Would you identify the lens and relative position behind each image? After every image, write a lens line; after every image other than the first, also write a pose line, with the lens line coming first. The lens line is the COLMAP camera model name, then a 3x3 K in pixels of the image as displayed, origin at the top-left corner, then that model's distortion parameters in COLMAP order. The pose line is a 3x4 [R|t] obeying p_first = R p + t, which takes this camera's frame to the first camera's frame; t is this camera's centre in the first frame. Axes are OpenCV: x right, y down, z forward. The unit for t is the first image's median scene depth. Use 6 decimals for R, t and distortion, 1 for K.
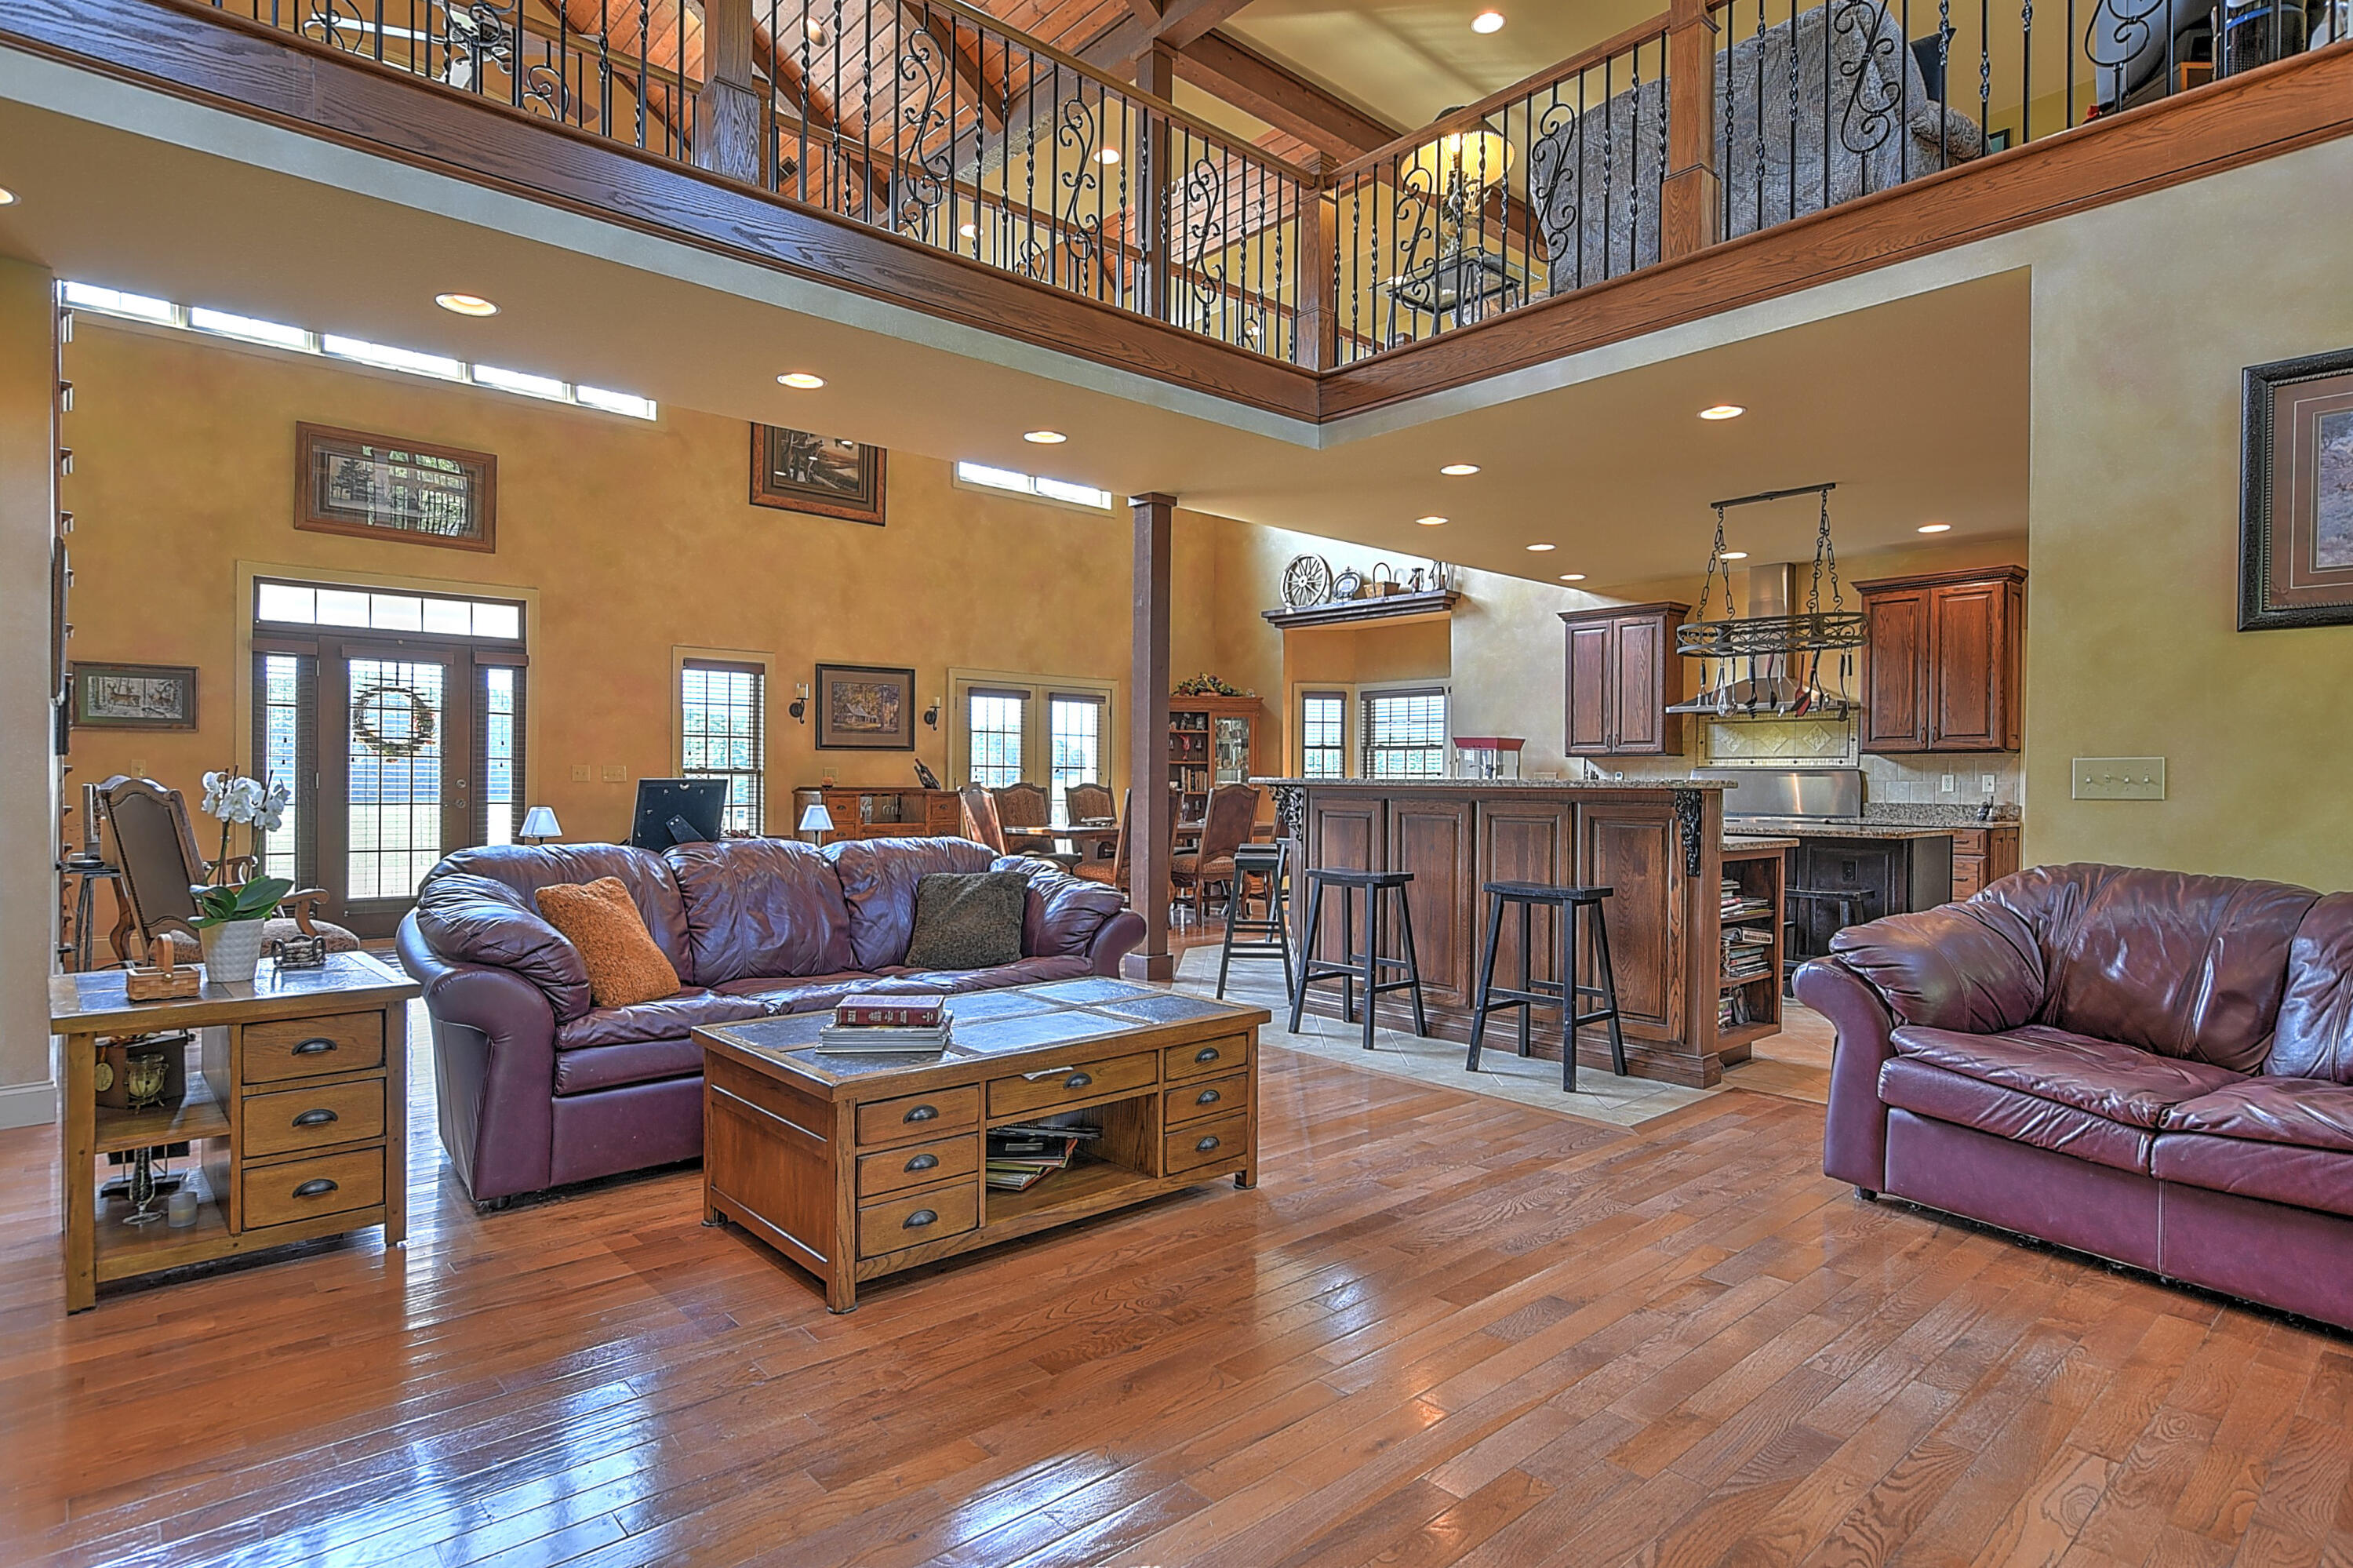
lens RADIAL K [[1240.4, 0, 1161.0], [0, 1240.4, 787.5], [0, 0, 1]] dist [-0.004733, 0.002747]
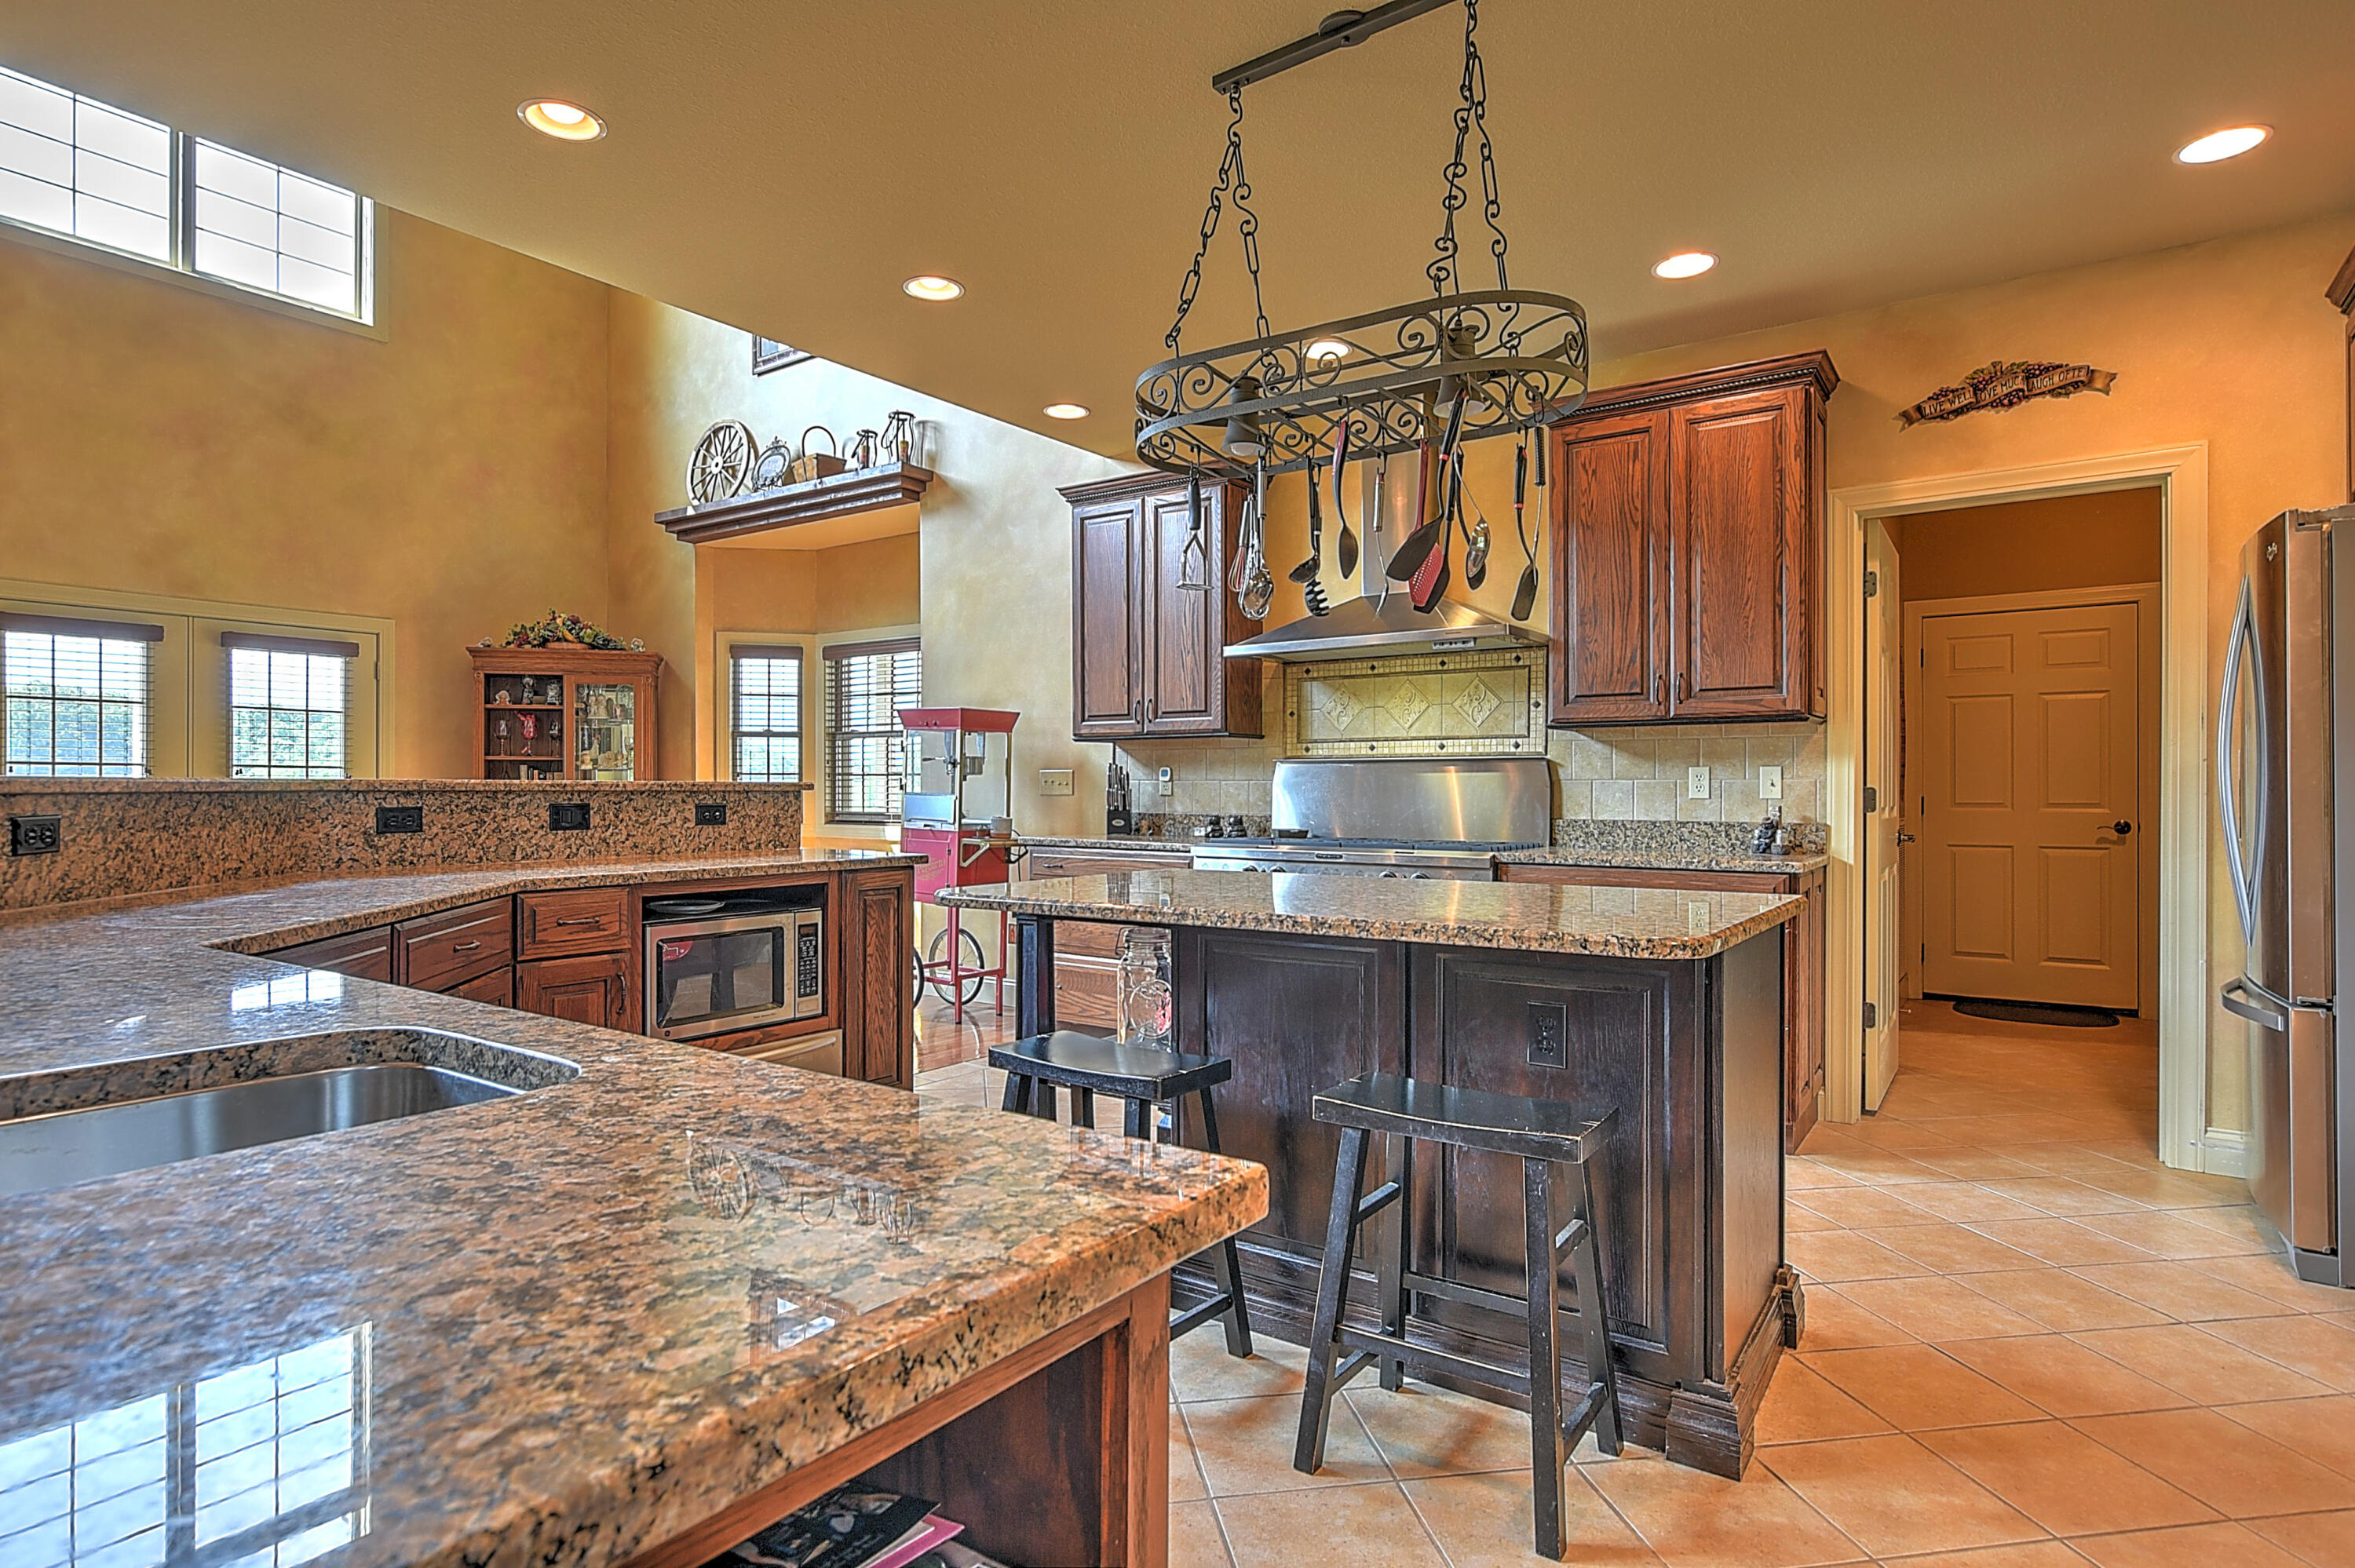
lens RADIAL K [[1241.2, 0, 1162.0], [0, 1241.2, 787.5], [0, 0, 1]] dist [-0.004733, 0.002747]
pose [[0.974846, -0.006861, 0.222776, 0.244530], [0.008308, 0.999950, -0.005560, -0.000023], [-0.222726, 0.007271, 0.974854, 0.447063]]
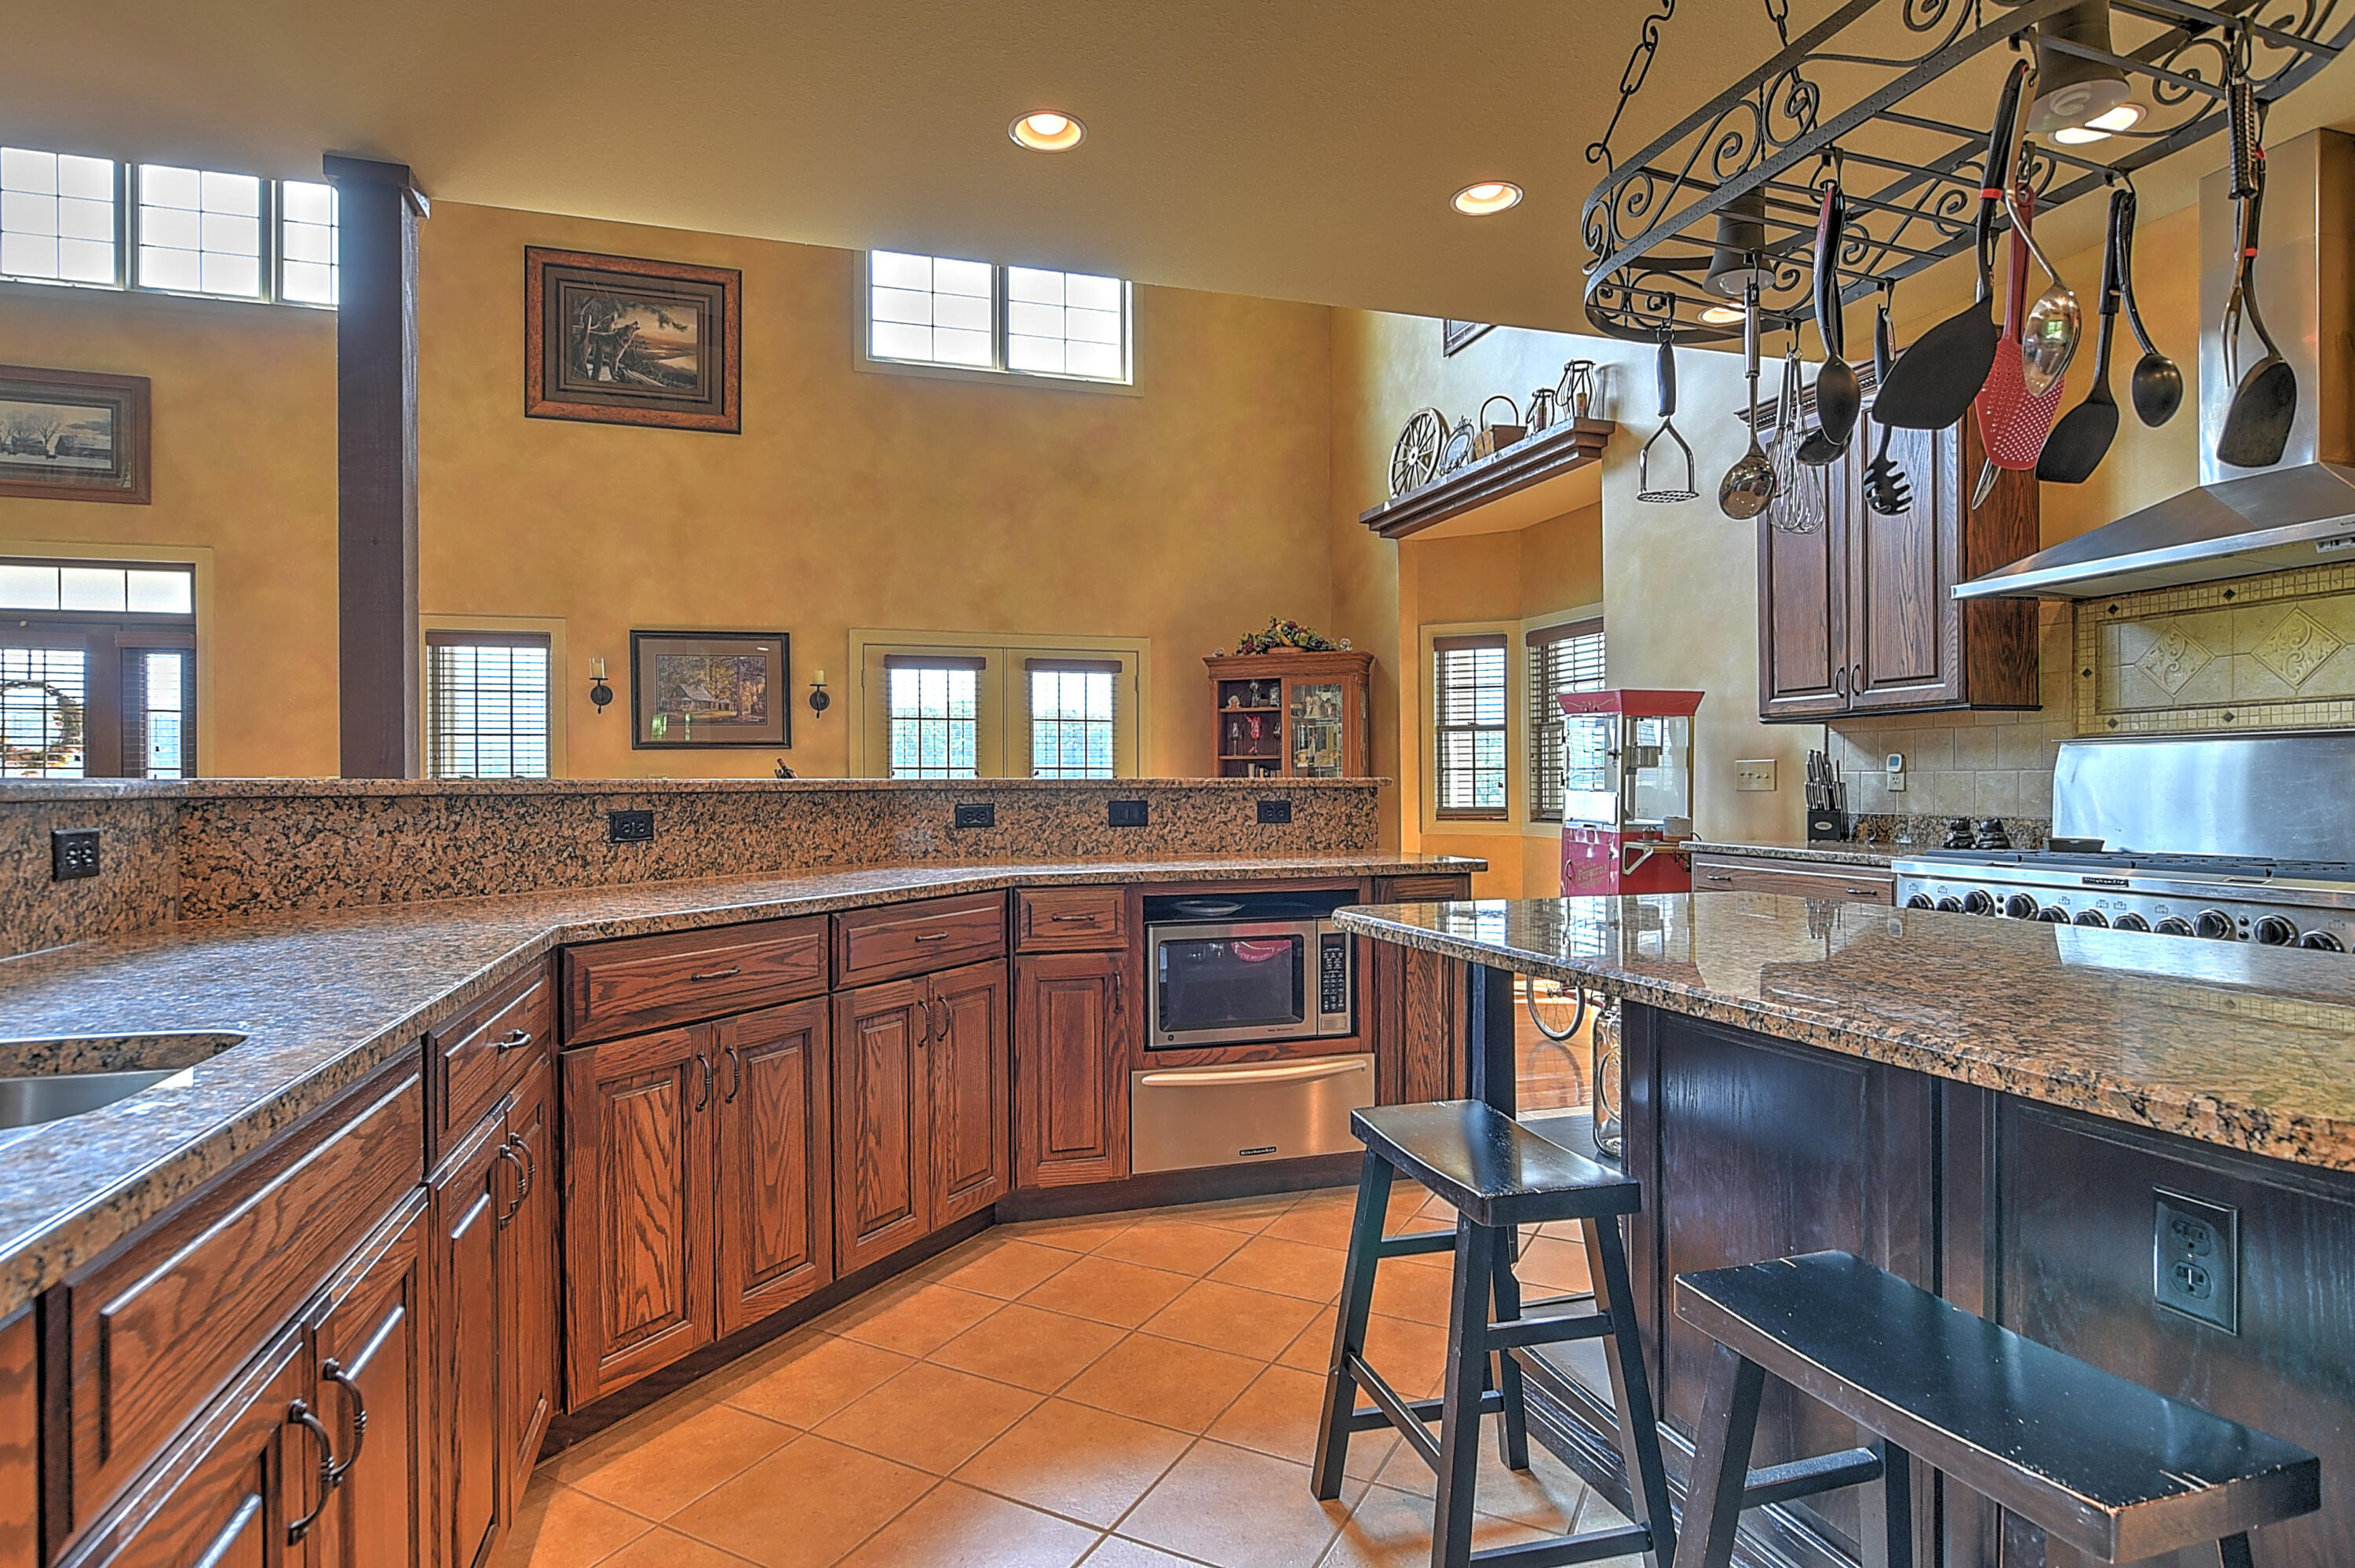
lens RADIAL K [[1241.2, 0, 1162.0], [0, 1241.2, 787.5], [0, 0, 1]] dist [-0.004733, 0.002747]
pose [[0.909483, -0.012249, -0.415561, 0.322825], [0.009833, 0.999920, -0.007954, 0.000276], [0.415625, 0.003148, 0.909531, 0.505879]]
